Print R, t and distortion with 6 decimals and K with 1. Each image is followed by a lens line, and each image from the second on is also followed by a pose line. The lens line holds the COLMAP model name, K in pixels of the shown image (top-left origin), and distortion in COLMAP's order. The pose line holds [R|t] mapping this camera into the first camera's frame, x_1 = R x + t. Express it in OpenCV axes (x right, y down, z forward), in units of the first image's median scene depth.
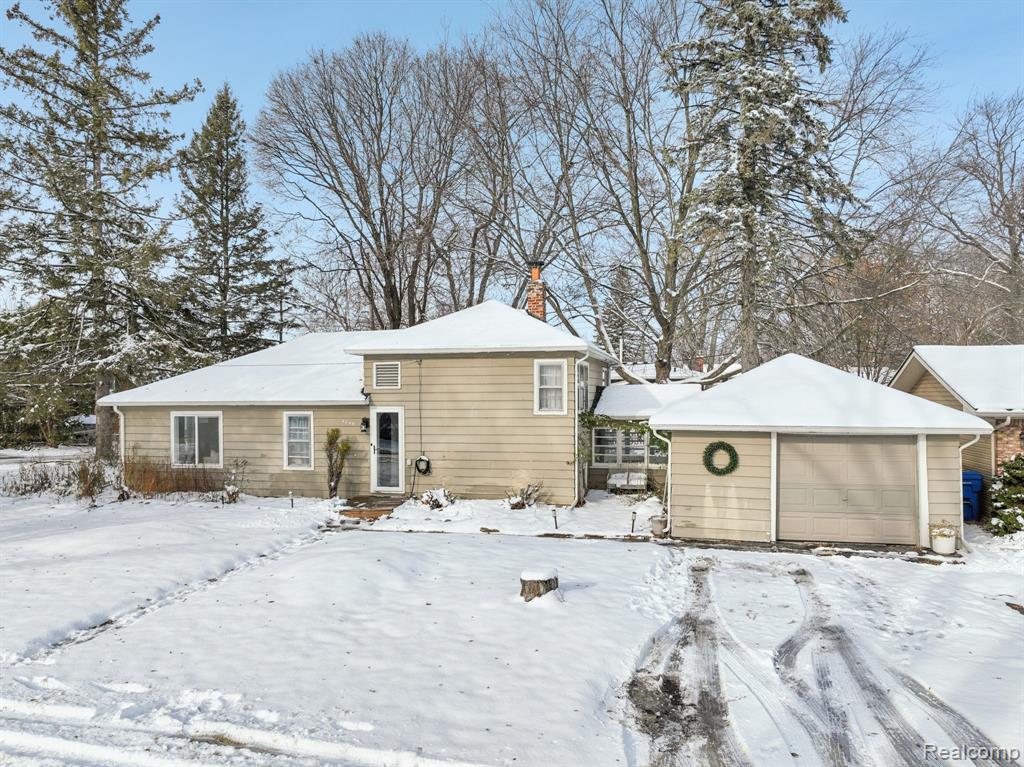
lens RADIAL K [[730.8, 0, 508.5], [0, 730.8, 388.8], [0, 0, 1]] dist [-0.003847, 0.023555]
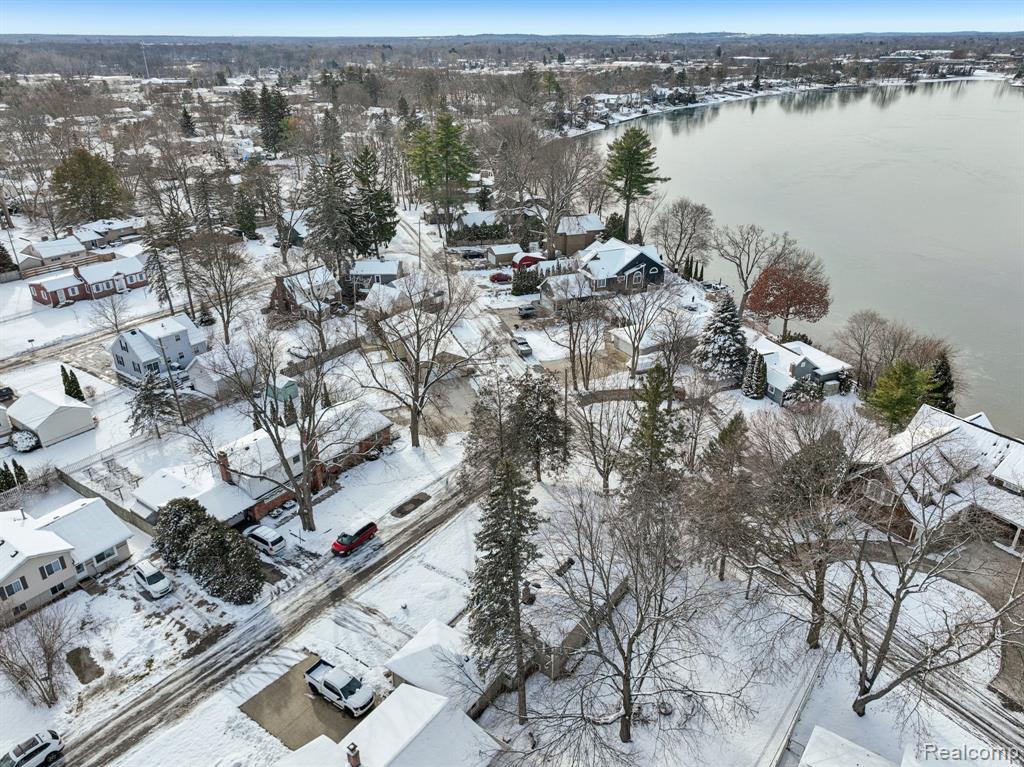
lens RADIAL K [[723.3, 0, 509.5], [0, 723.3, 383.0], [0, 0, 1]] dist [-0.004870, 0.022765]
pose [[-0.366129, 0.411265, -0.834752, 2.357415], [0.003910, 0.897711, 0.440568, -2.400803], [0.930556, 0.158041, -0.330286, 2.052840]]
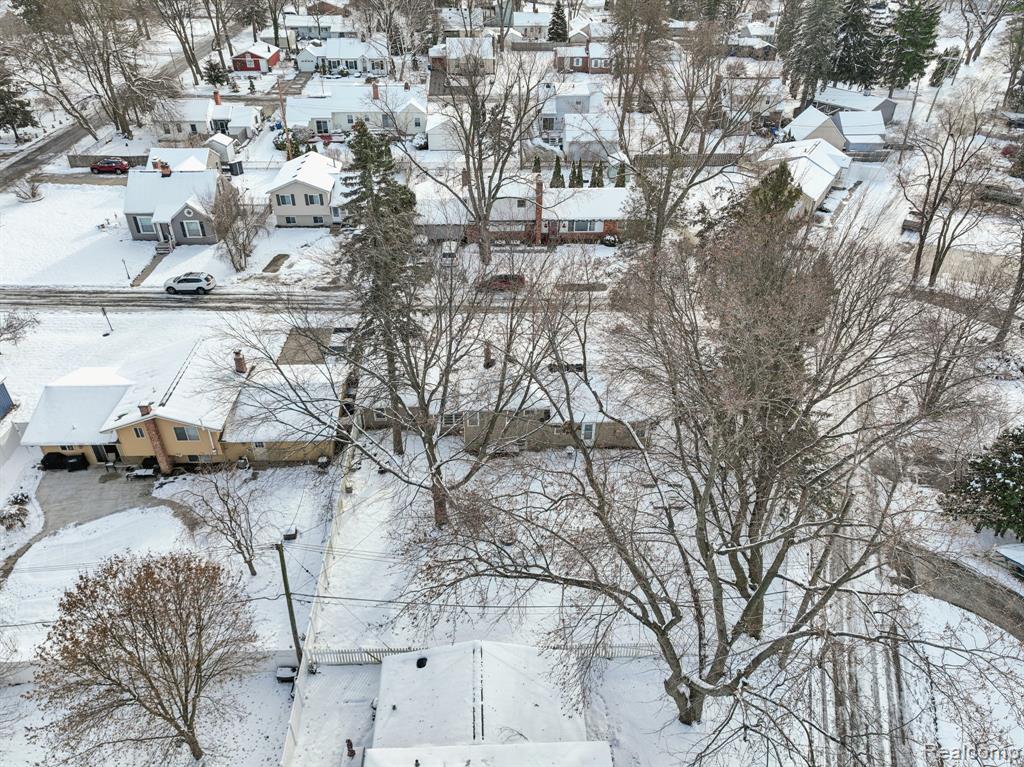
lens RADIAL K [[716.9, 0, 512.0], [0, 716.9, 383.5], [0, 0, 1]] dist [-0.003627, 0.024920]
pose [[-0.957982, 0.166429, -0.233608, 0.624738], [0.002228, 0.818742, 0.574157, -1.674031], [0.286821, 0.549512, -0.784711, 3.502699]]
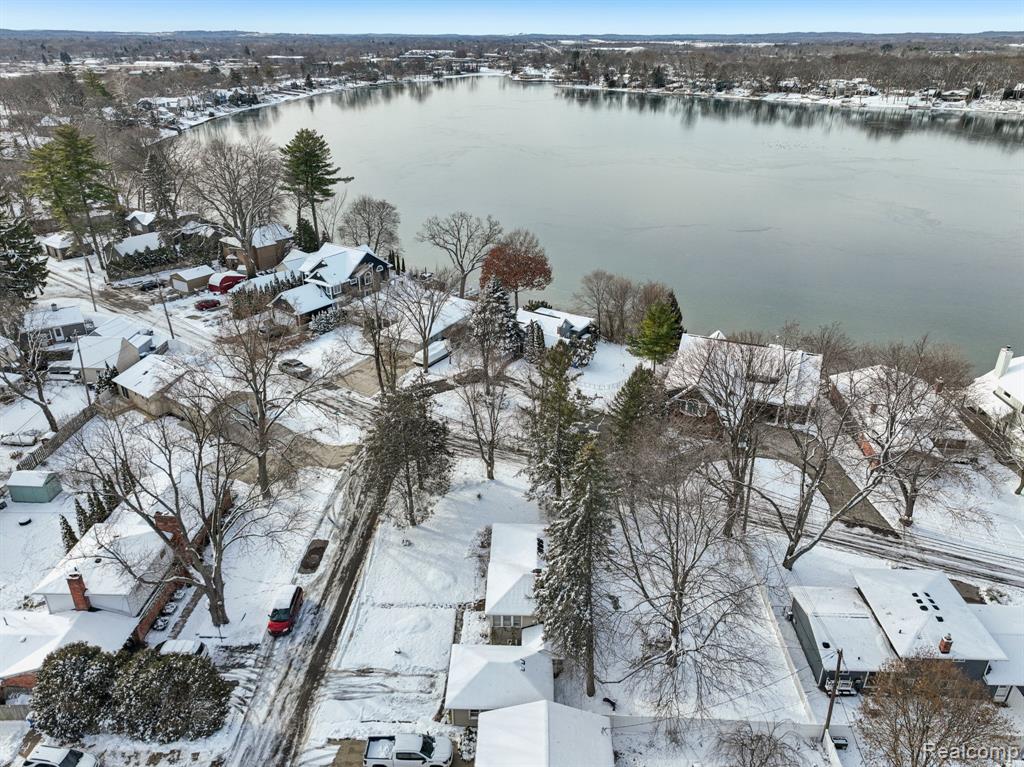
lens RADIAL K [[723.3, 0, 509.5], [0, 723.3, 383.0], [0, 0, 1]] dist [-0.004870, 0.022765]
pose [[0.213257, 0.431774, -0.876409, 2.502241], [-0.008249, 0.897808, 0.440310, -2.403952], [0.976961, -0.086670, 0.195026, 0.526825]]
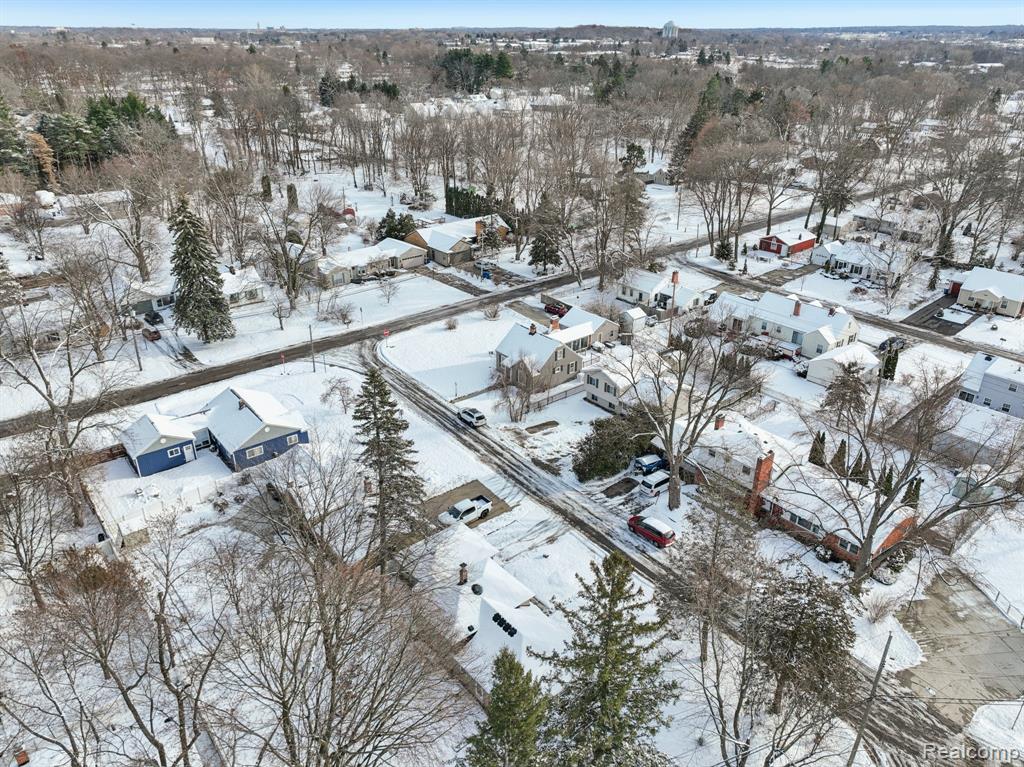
lens RADIAL K [[725.9, 0, 513.7], [0, 725.9, 384.6], [0, 0, 1]] dist [0.005423, 0.008569]
pose [[-0.806404, -0.251630, 0.535158, -1.682017], [0.008294, 0.900053, 0.435701, -2.358025], [-0.591306, 0.355789, -0.723720, 3.150114]]
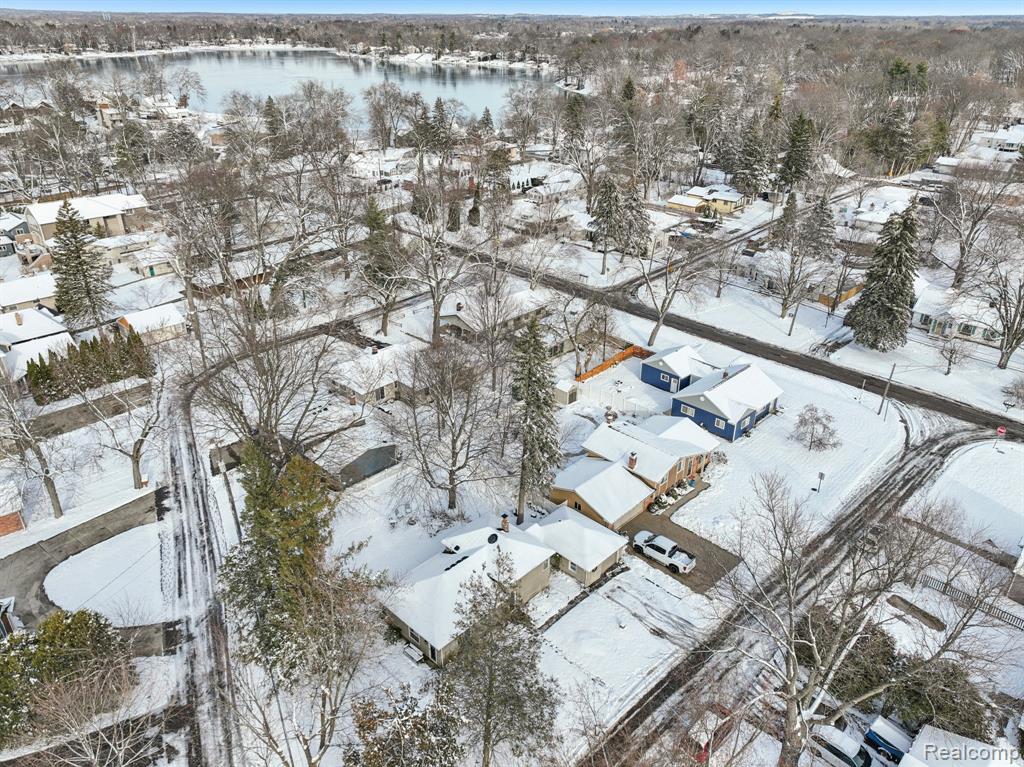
lens RADIAL K [[723.3, 0, 509.5], [0, 723.3, 383.0], [0, 0, 1]] dist [-0.004870, 0.022765]
pose [[0.504023, -0.379076, 0.776055, -2.433973], [-0.007356, 0.896618, 0.442743, -2.353160], [-0.863659, -0.228861, 0.449128, -0.238102]]
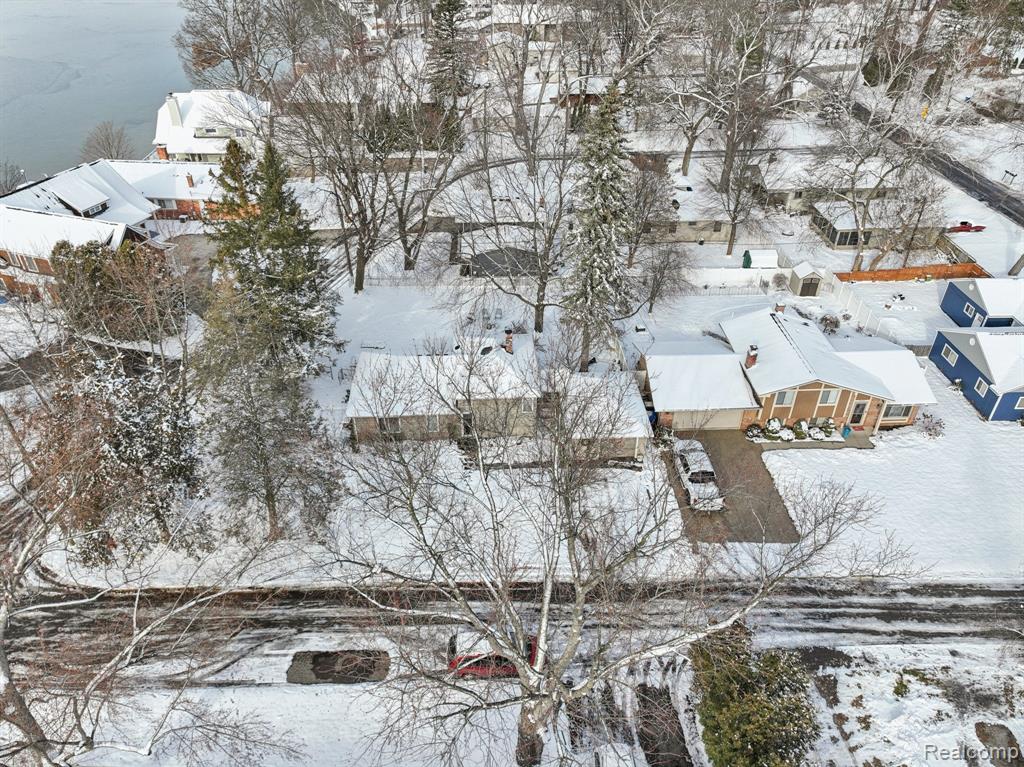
lens RADIAL K [[716.9, 0, 512.0], [0, 716.9, 383.5], [0, 0, 1]] dist [-0.003627, 0.024920]
pose [[0.958044, -0.151020, 0.243608, -0.676221], [-0.014978, 0.822390, 0.568728, -1.670721], [-0.286230, -0.548515, 0.785623, -1.152217]]
